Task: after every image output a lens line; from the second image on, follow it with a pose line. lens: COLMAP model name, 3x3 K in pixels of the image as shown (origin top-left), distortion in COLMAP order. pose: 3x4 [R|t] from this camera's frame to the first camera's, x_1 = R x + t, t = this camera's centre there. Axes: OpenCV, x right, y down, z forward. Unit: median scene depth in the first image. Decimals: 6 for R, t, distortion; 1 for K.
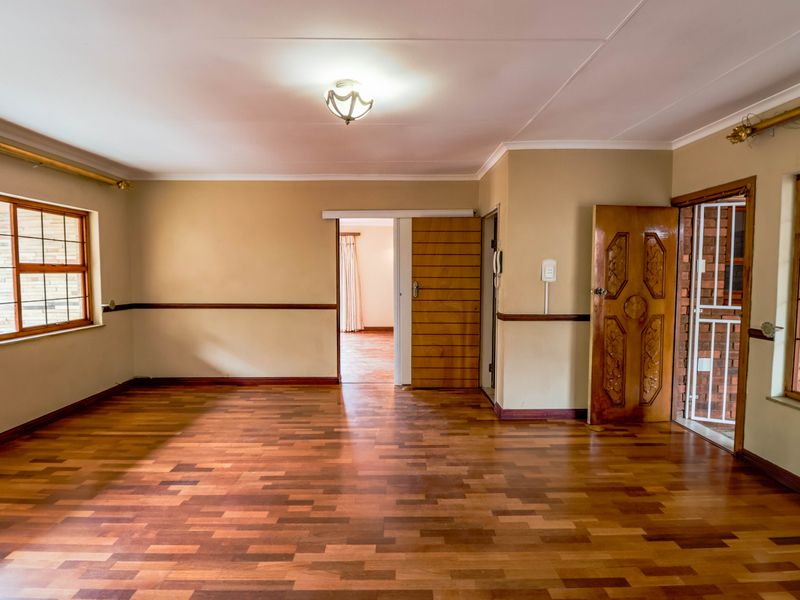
lens RADIAL K [[426.1, 0, 400.0], [0, 426.1, 300.0], [0, 0, 1]] dist [0.000317, -0.000305]
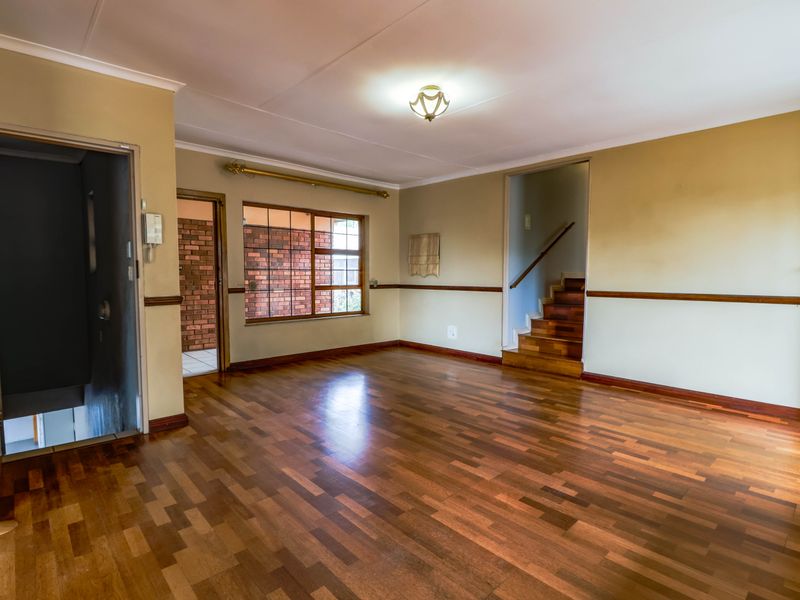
lens RADIAL K [[426.1, 0, 400.0], [0, 426.1, 300.0], [0, 0, 1]] dist [0.000317, -0.000305]
pose [[-0.669580, -0.047530, 0.741218, -0.883550], [0.050875, 0.992672, 0.109613, -0.037260], [-0.740996, 0.111104, -0.662255, 1.710772]]
